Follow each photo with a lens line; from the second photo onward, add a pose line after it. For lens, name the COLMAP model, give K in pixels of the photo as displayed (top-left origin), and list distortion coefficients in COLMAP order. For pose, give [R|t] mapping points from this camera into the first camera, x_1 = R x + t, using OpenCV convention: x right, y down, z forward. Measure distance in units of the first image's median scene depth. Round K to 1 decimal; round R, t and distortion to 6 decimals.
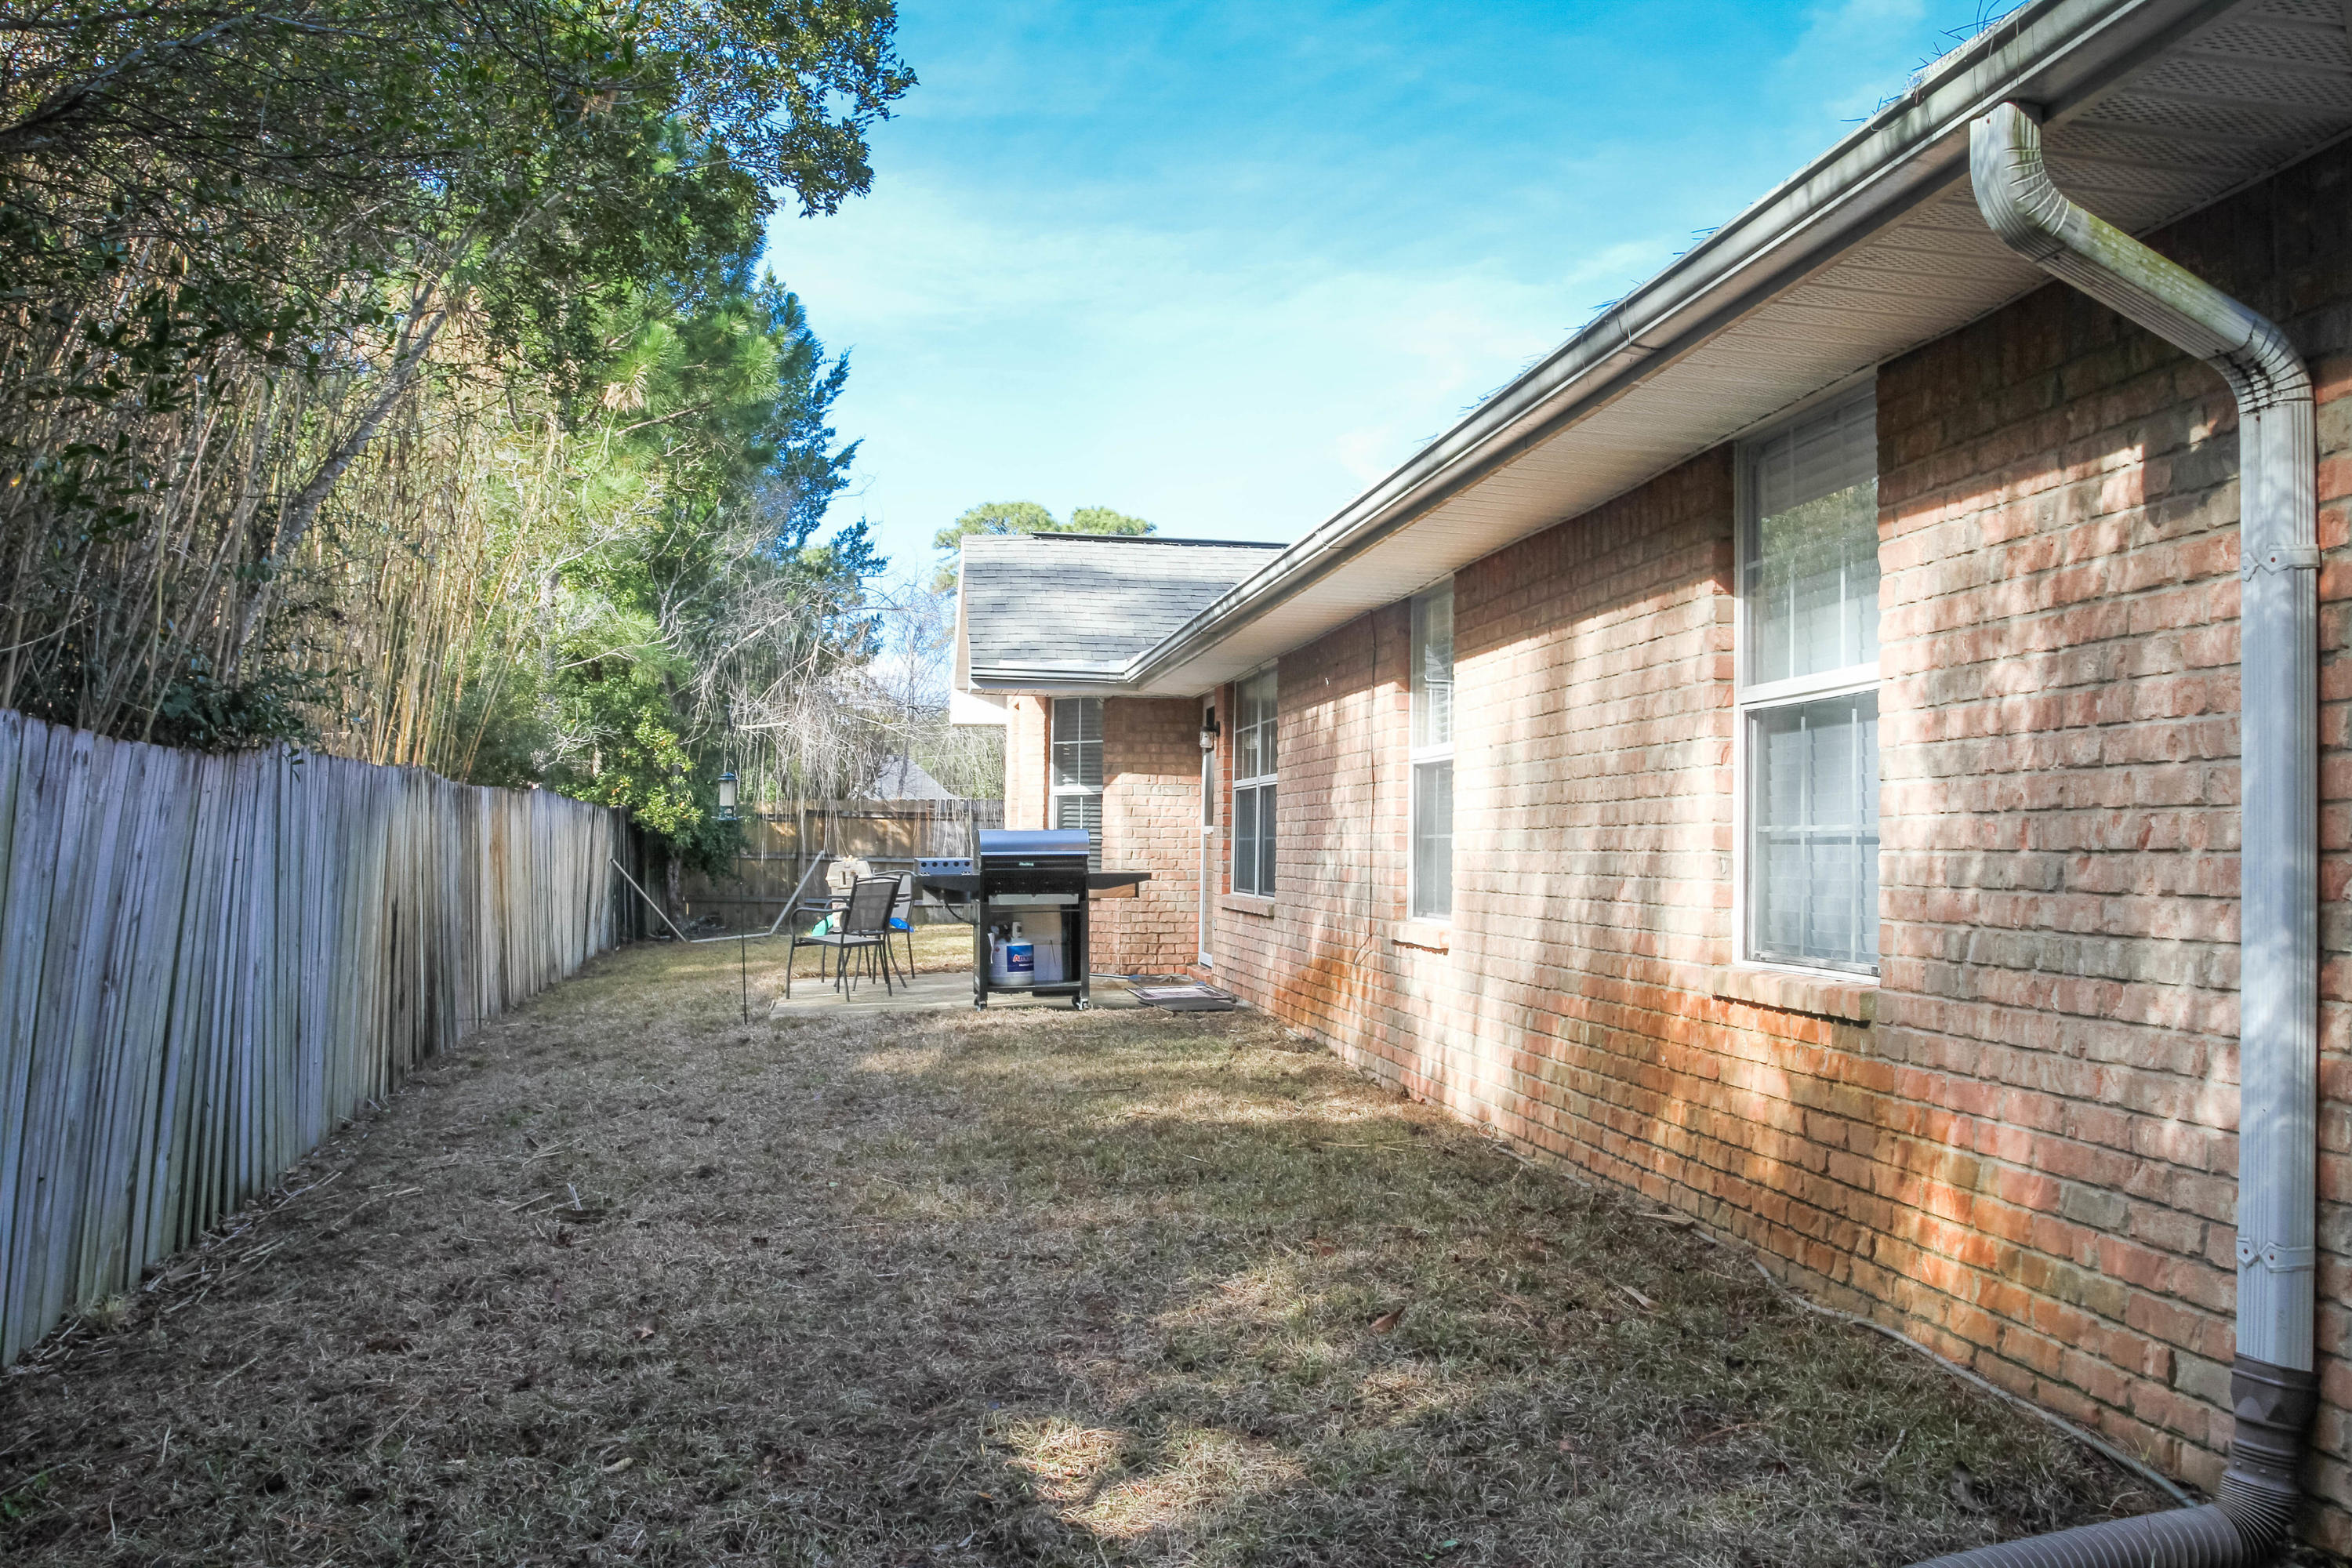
lens RADIAL K [[1793.4, 0, 1167.3], [0, 1793.4, 850.1], [0, 0, 1]] dist [-0.092619, 0.056481]
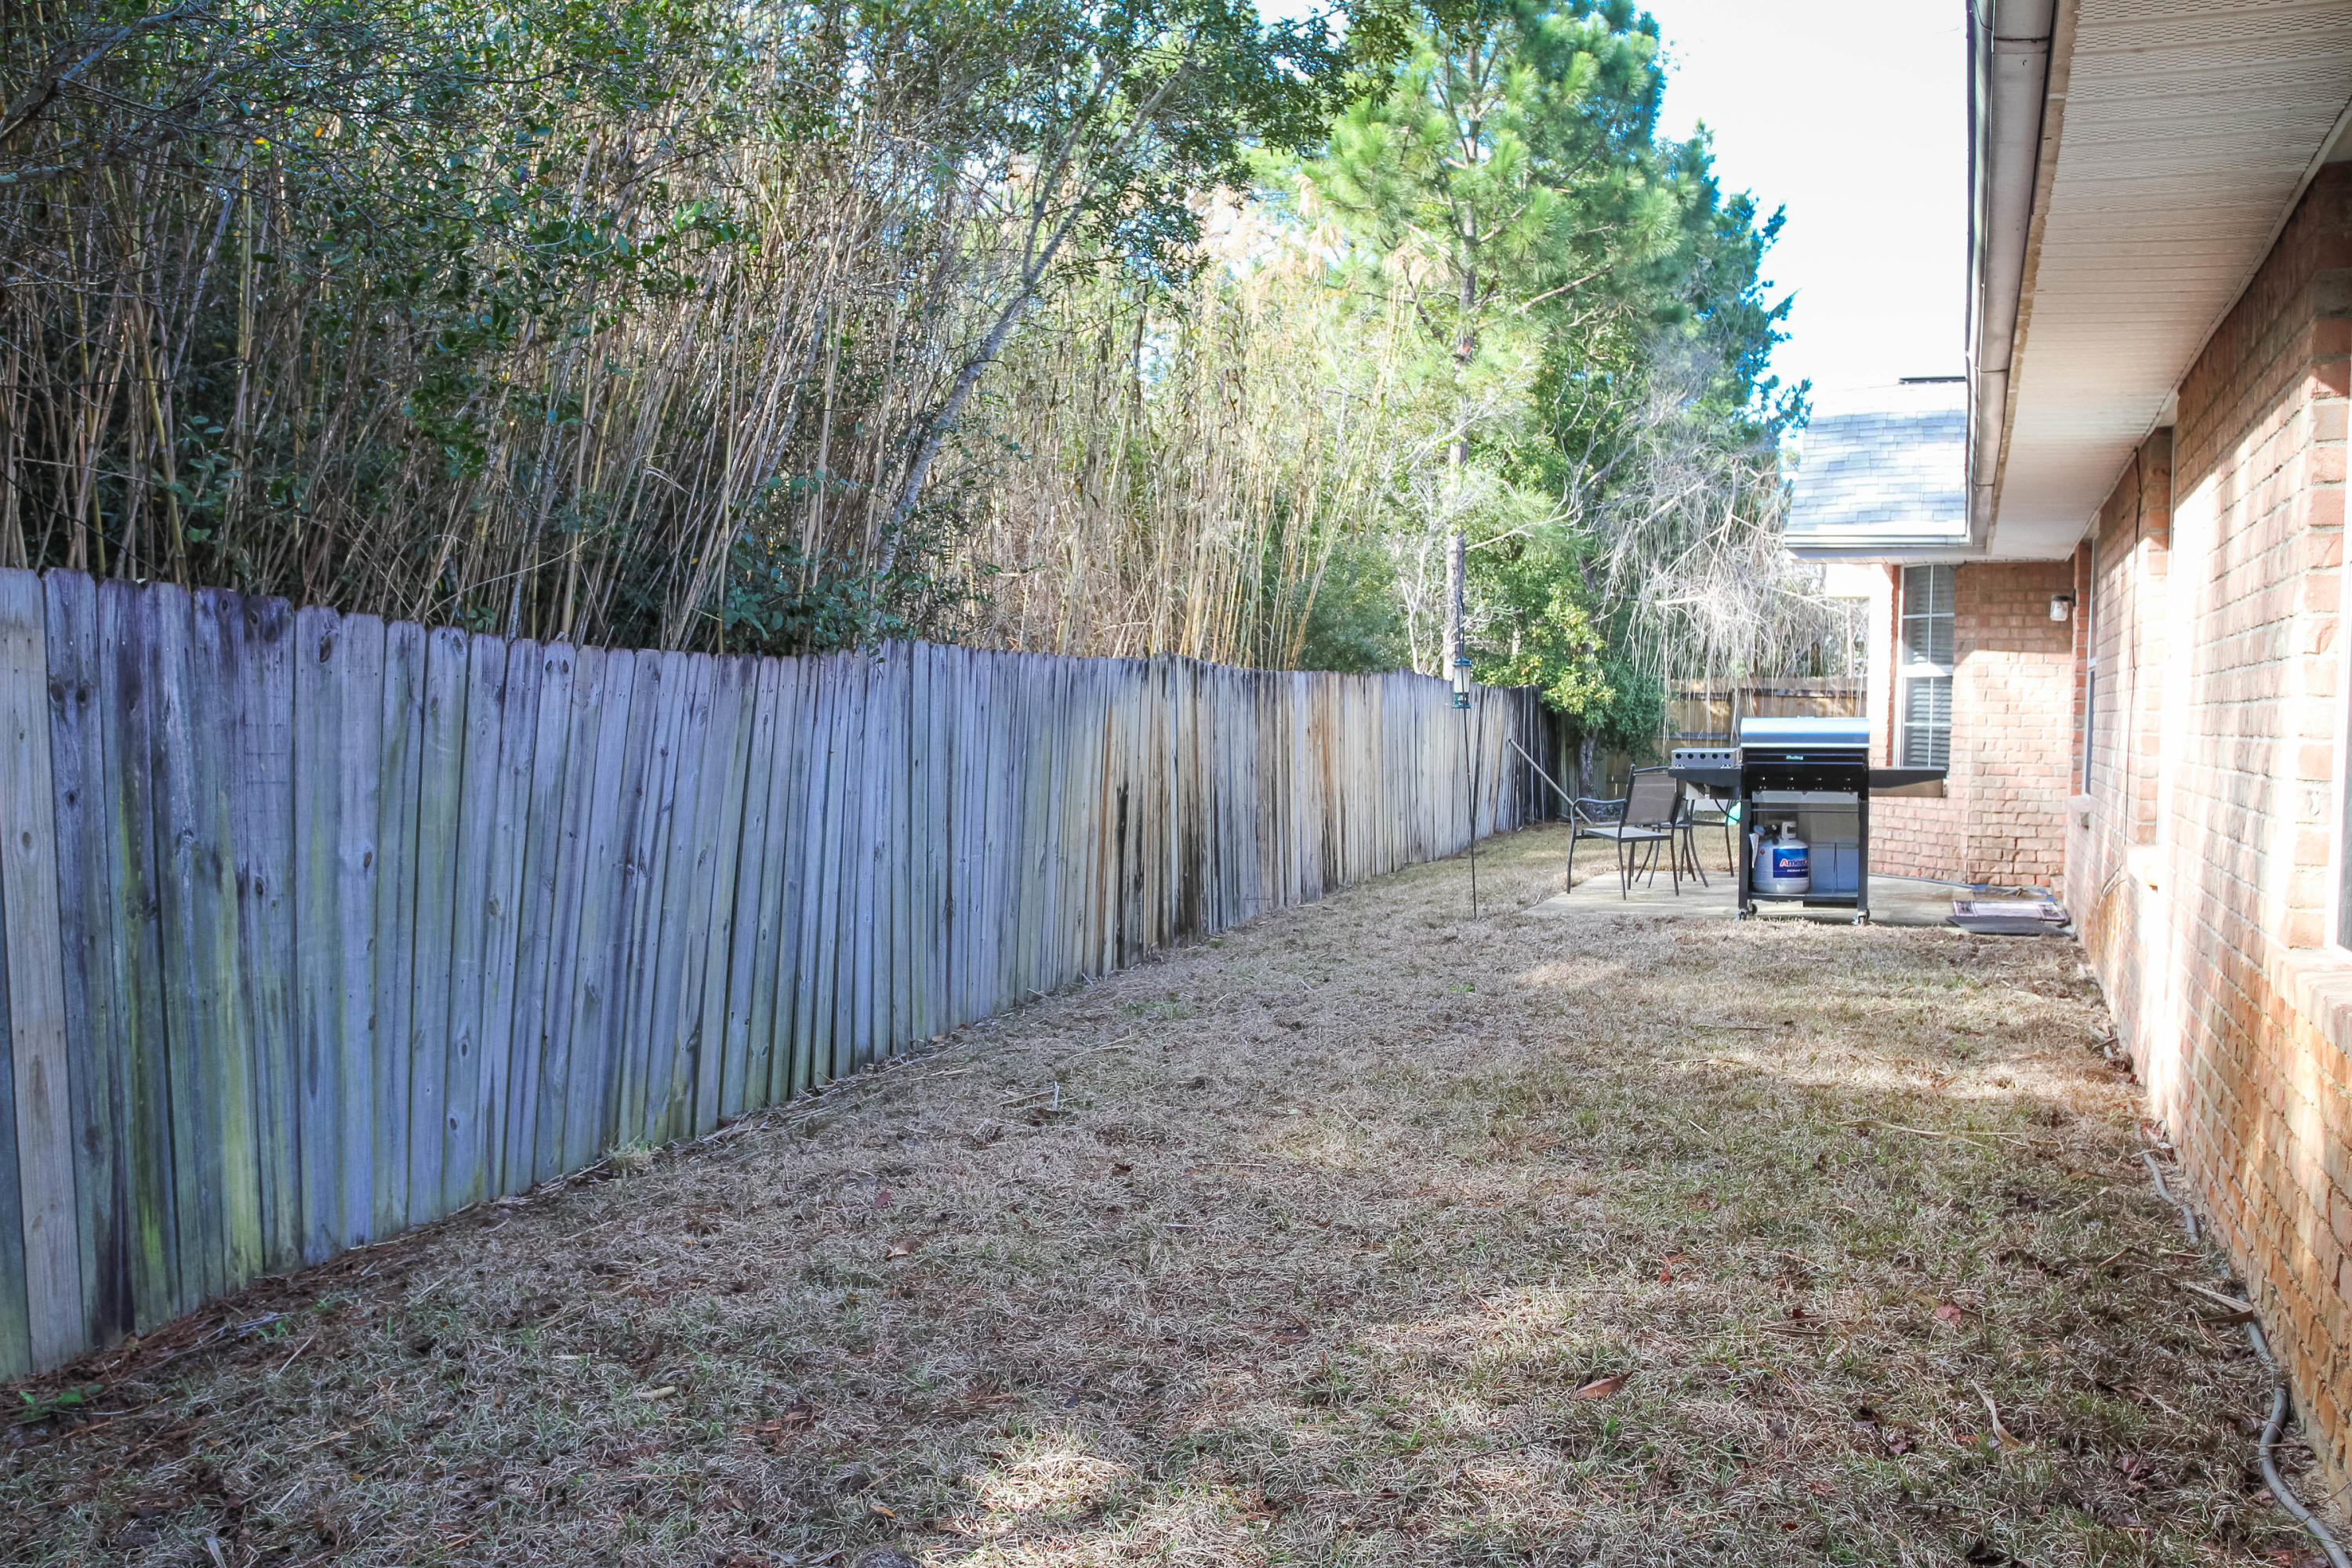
lens RADIAL K [[1804.3, 0, 1177.5], [0, 1804.3, 831.0], [0, 0, 1]] dist [-0.067300, -0.001093]
pose [[0.853856, 0.036597, -0.519222, 0.094399], [-0.005998, 0.998151, 0.060490, -0.005888], [0.520476, -0.048535, 0.852496, 0.066869]]
